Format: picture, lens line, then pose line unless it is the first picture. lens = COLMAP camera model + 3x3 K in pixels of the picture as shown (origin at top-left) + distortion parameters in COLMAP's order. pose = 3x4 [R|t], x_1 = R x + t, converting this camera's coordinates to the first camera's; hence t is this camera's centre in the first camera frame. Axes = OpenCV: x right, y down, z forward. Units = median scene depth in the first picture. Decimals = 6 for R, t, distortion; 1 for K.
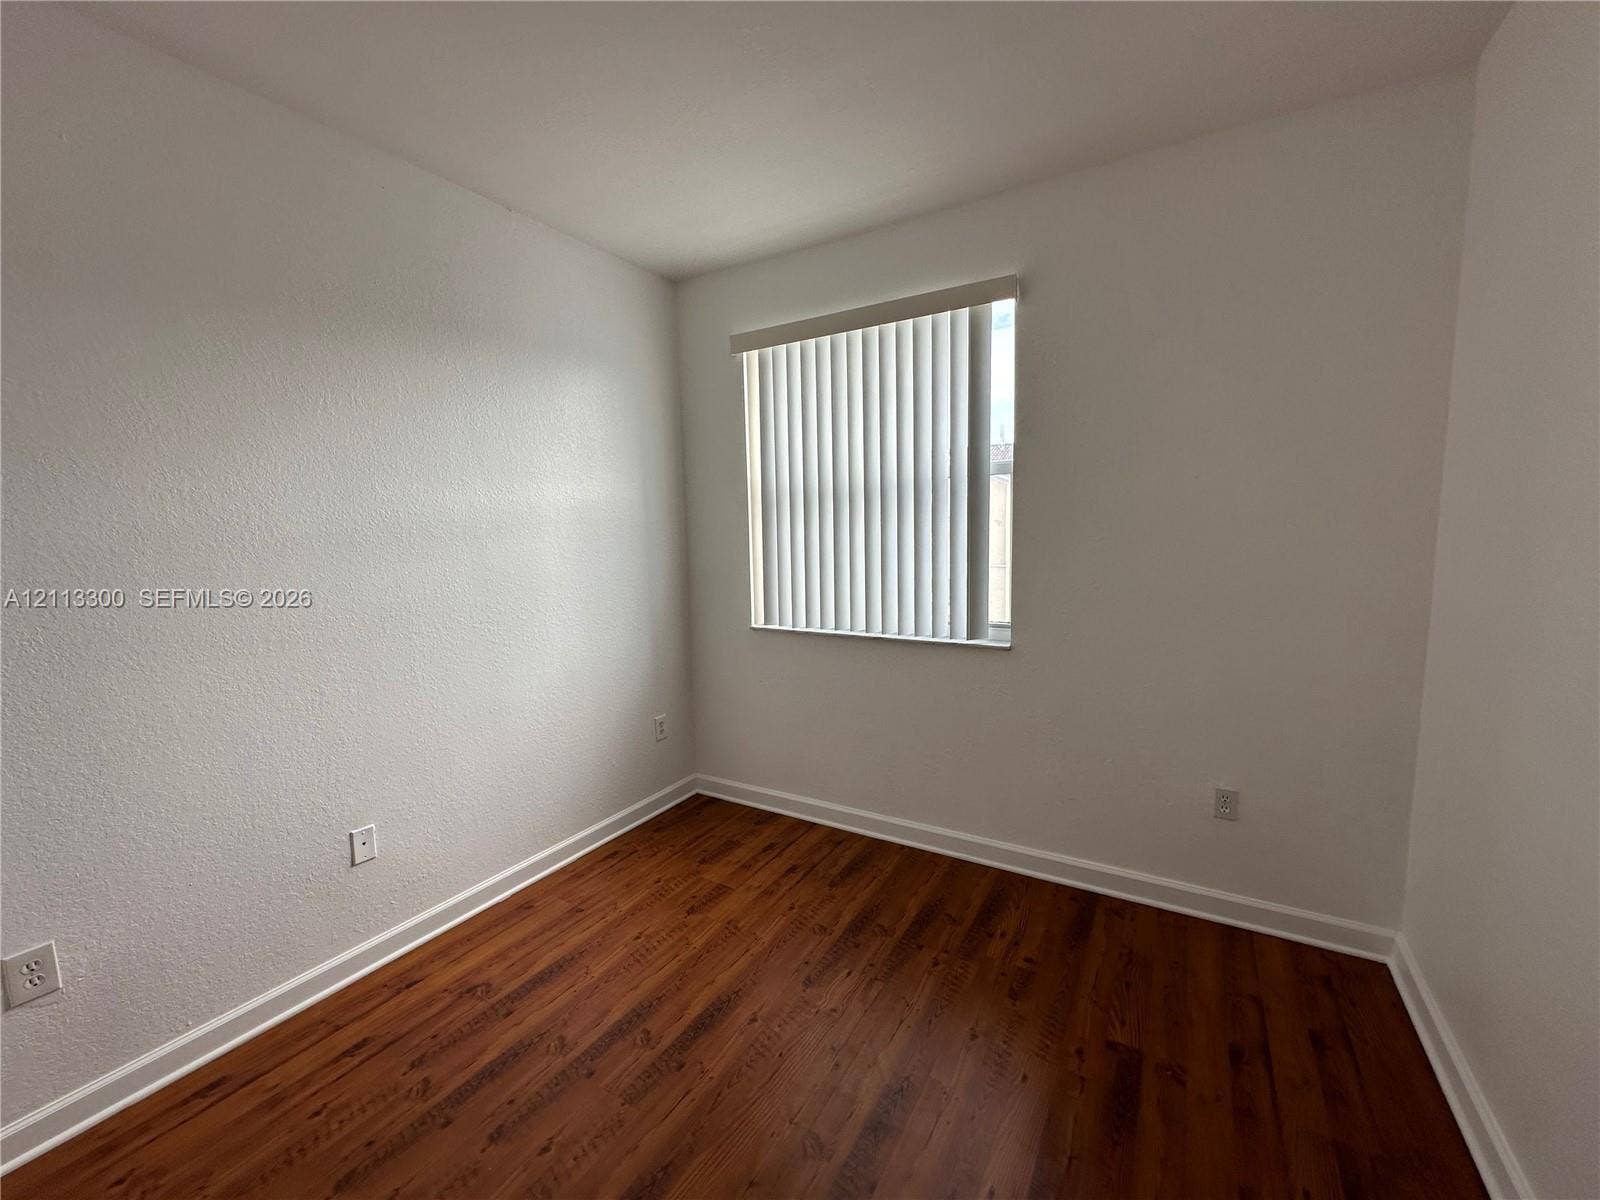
lens RADIAL K [[635.0, 0, 798.7], [0, 635.0, 600.6], [0, 0, 1]] dist [-0.011692, 0.000190]
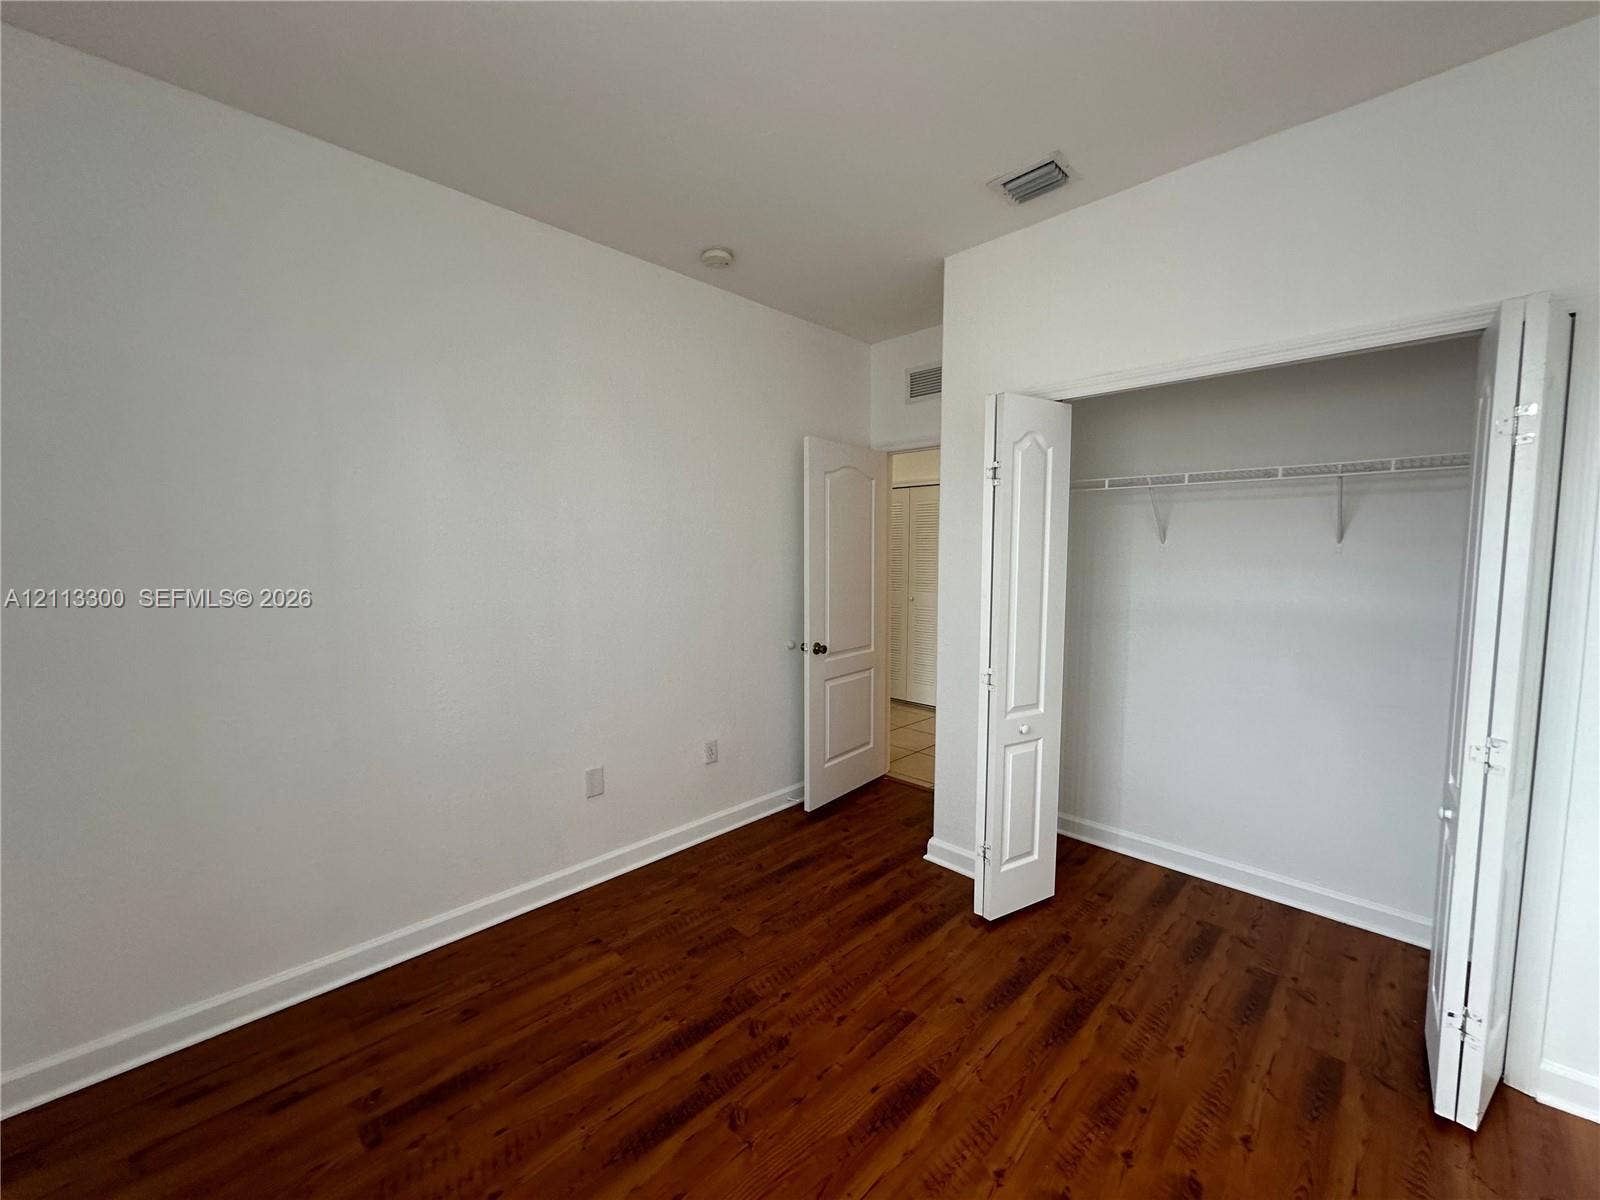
lens RADIAL K [[635.0, 0, 798.7], [0, 635.0, 600.6], [0, 0, 1]] dist [-0.011692, 0.000190]
pose [[-0.973231, 0.004748, 0.229780, -0.300798], [0.048413, 0.981588, 0.184773, -0.175610], [-0.224672, 0.190951, -0.955542, 1.676350]]
